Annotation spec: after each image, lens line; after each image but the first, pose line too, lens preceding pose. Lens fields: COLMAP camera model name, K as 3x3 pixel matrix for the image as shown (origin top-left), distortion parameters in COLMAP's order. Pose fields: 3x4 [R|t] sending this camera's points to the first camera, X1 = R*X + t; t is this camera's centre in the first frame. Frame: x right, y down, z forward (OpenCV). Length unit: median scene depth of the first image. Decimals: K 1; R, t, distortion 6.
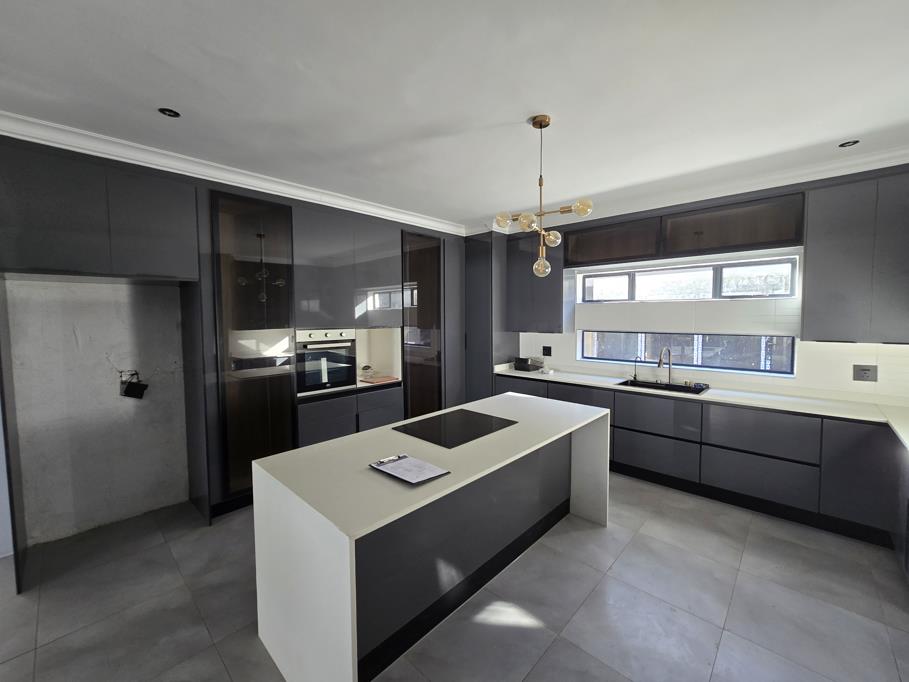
lens RADIAL K [[374.1, 0, 452.7], [0, 374.1, 334.1], [0, 0, 1]] dist [-0.004391, -0.000167]
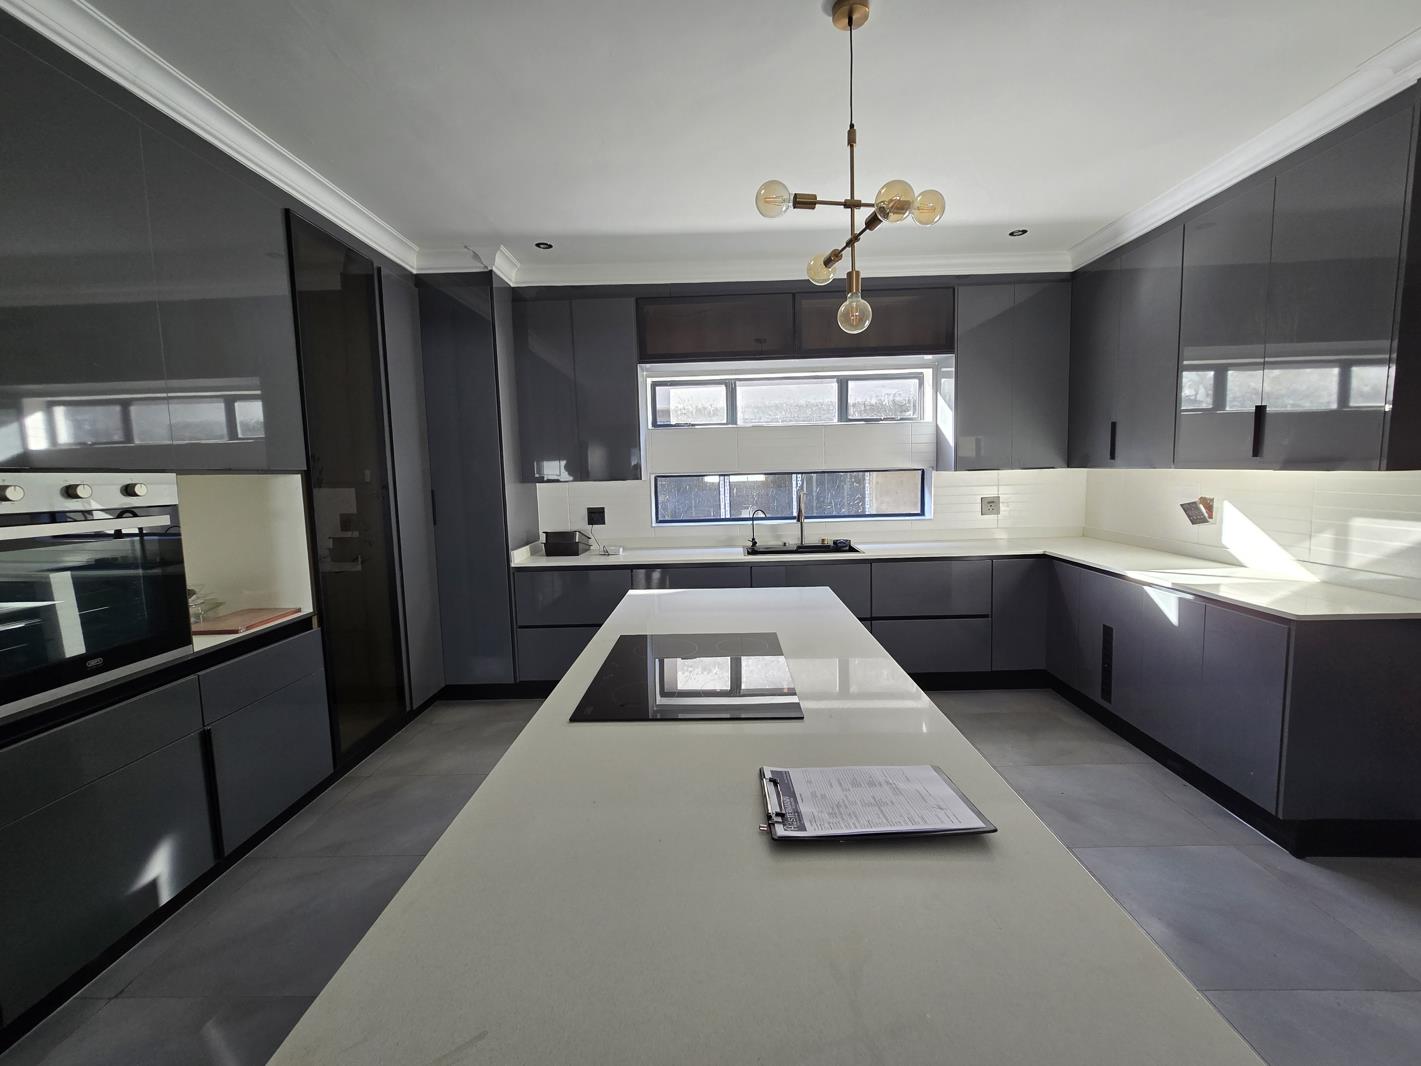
lens RADIAL K [[587.8, 0, 715.1], [0, 587.8, 523.1], [0, 0, 1]] dist [-0.002190, -0.000211]
pose [[0.737226, -0.074734, 0.671501, -0.260677], [0.056833, 0.997201, 0.048586, 0.030378], [-0.673252, 0.002344, 0.739409, 0.312916]]
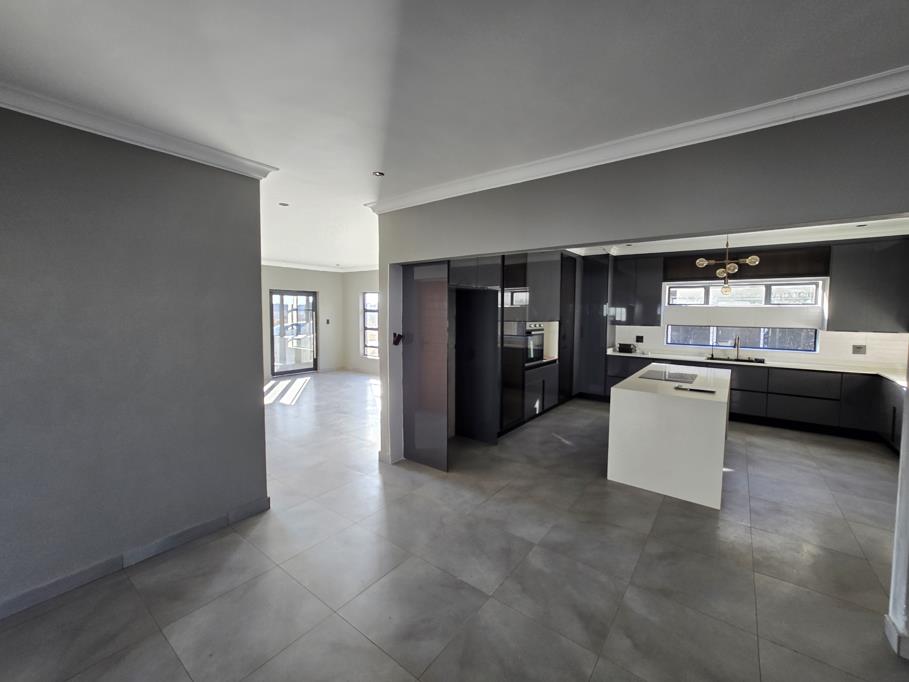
lens RADIAL K [[374.1, 0, 452.7], [0, 374.1, 334.1], [0, 0, 1]] dist [-0.004391, -0.000167]
pose [[0.994052, 0.006449, 0.108711, -0.783542], [-0.007705, 0.999908, 0.011140, 0.020853], [-0.108629, -0.011911, 0.994011, -0.426034]]
